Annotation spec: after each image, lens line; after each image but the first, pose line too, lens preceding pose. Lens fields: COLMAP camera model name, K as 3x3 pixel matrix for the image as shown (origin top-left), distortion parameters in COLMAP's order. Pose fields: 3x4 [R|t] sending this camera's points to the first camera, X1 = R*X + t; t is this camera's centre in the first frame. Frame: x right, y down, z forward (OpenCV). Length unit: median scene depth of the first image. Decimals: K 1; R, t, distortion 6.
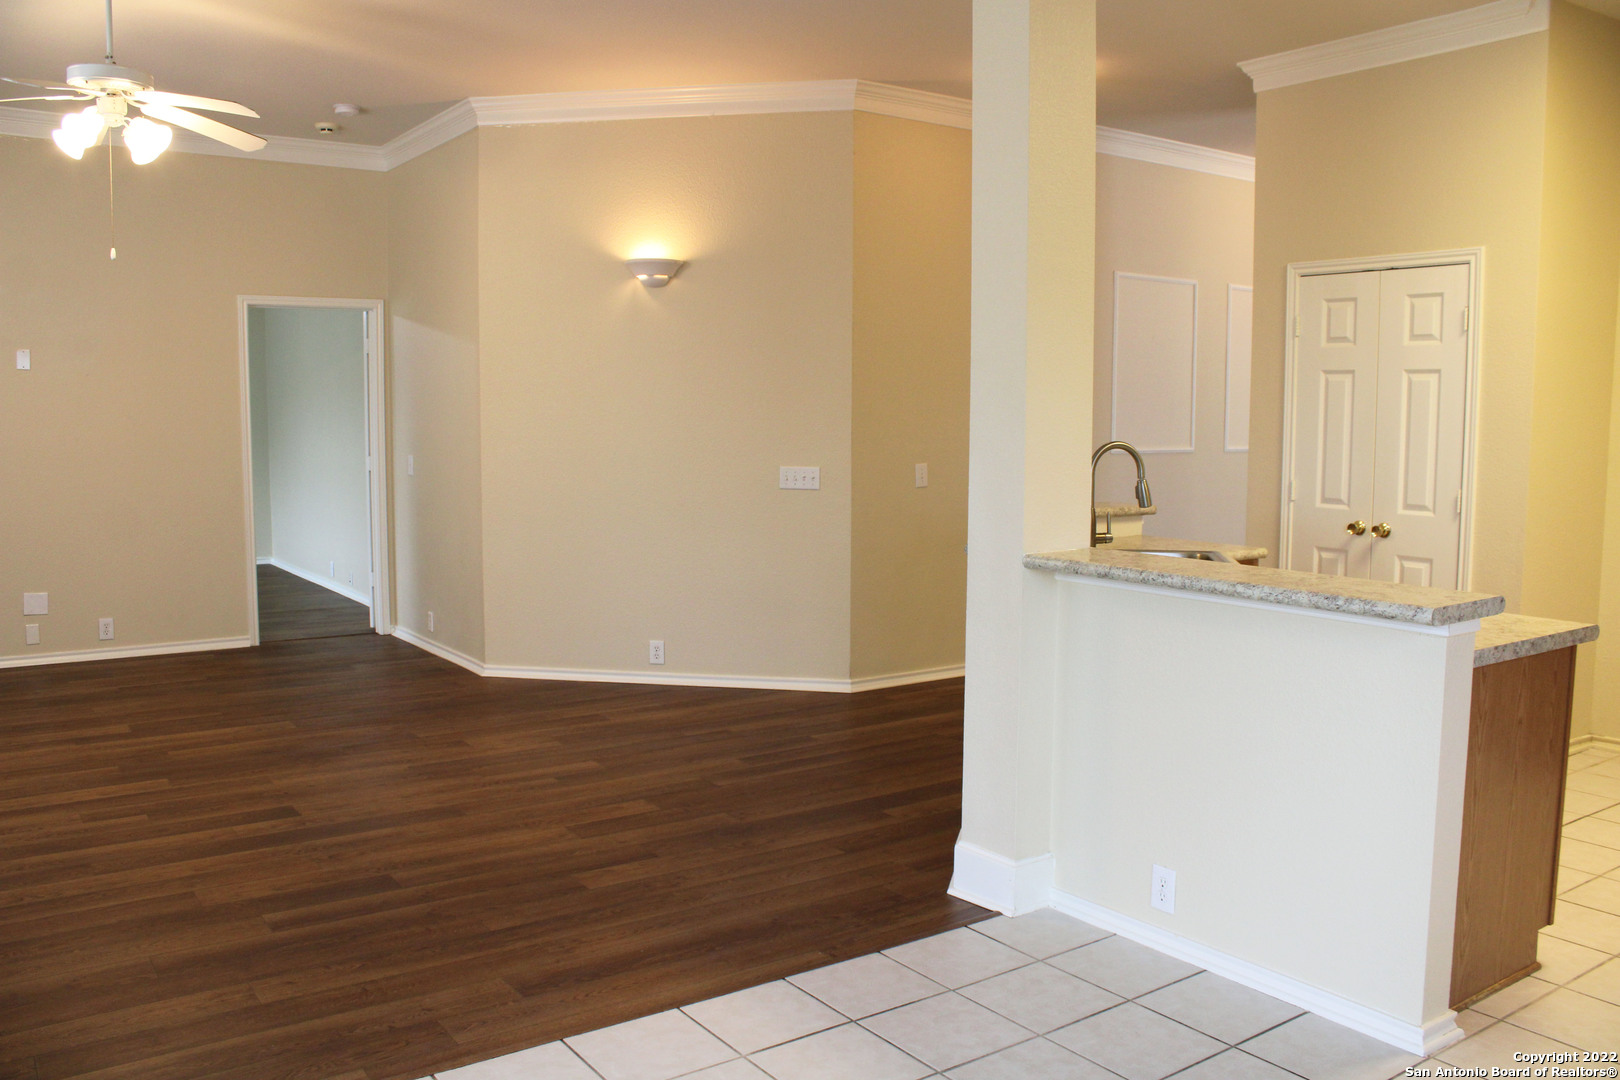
lens RADIAL K [[1344.4, 0, 816.6], [0, 1344.4, 546.3], [0, 0, 1]] dist [-0.169838, 0.143591]
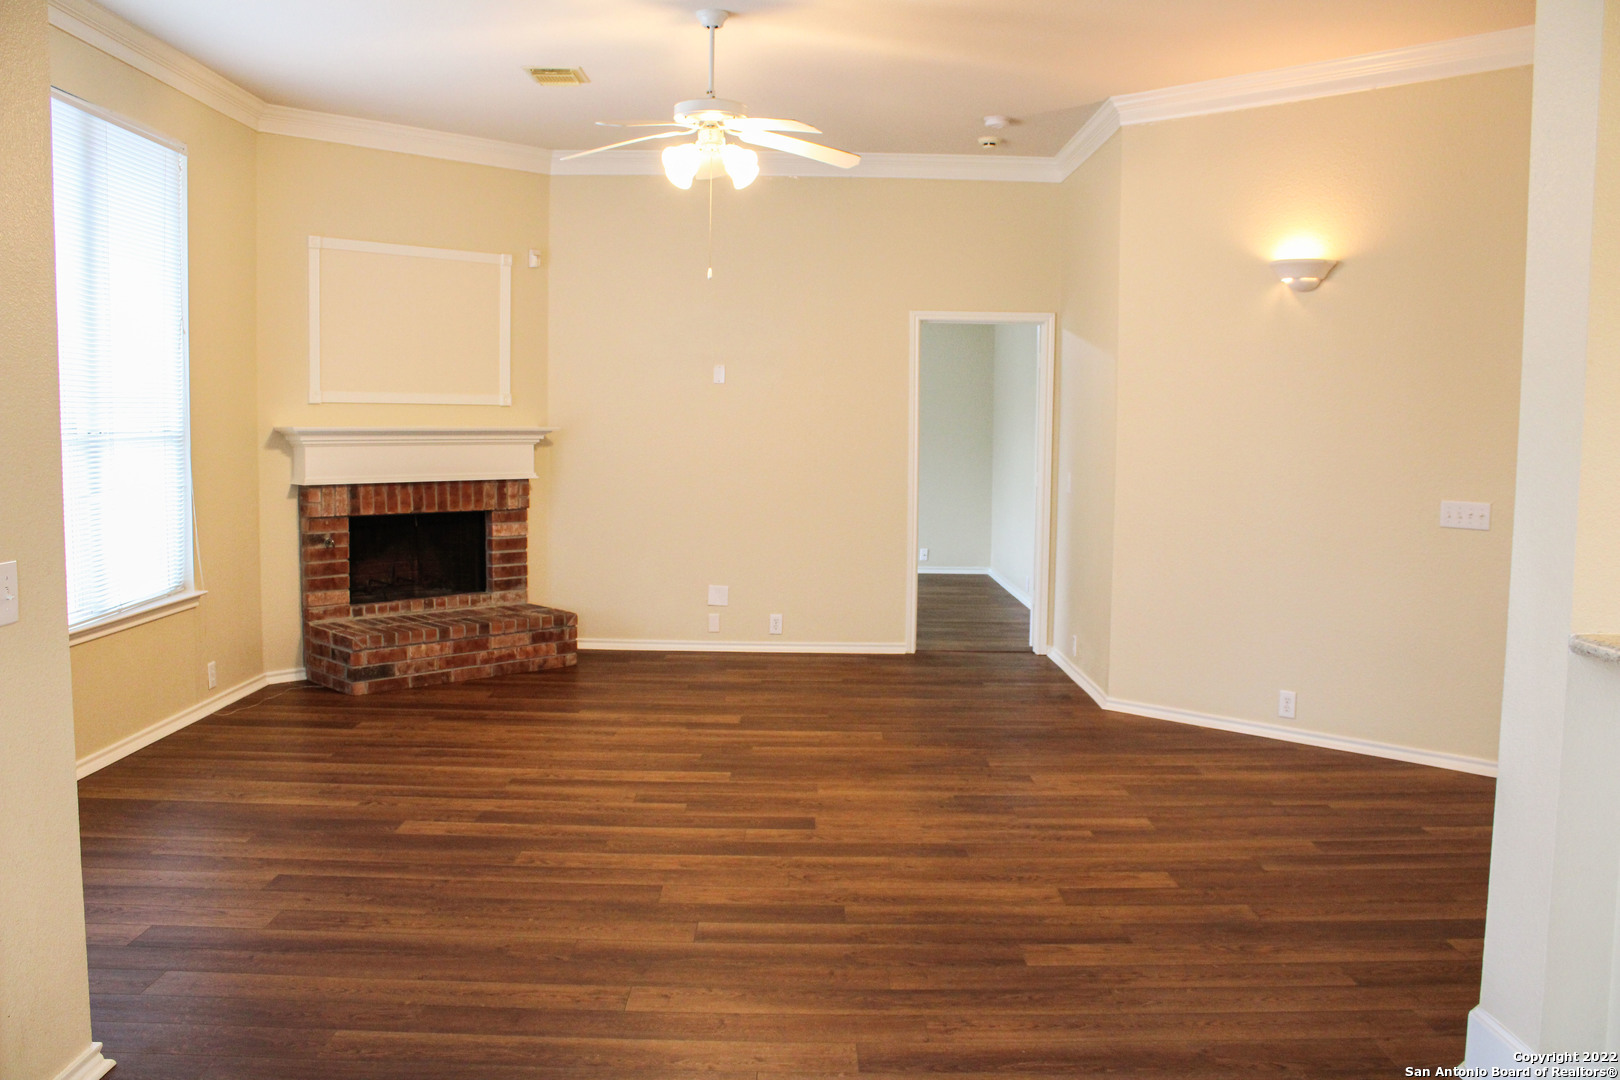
lens RADIAL K [[1344.4, 0, 806.5], [0, 1344.4, 536.2], [0, 0, 1]] dist [-0.169838, 0.143591]
pose [[0.817089, 0.052914, -0.574078, 0.152785], [-0.065426, 0.997857, -0.001147, -0.013103], [0.572787, 0.038497, 0.818800, 0.140105]]
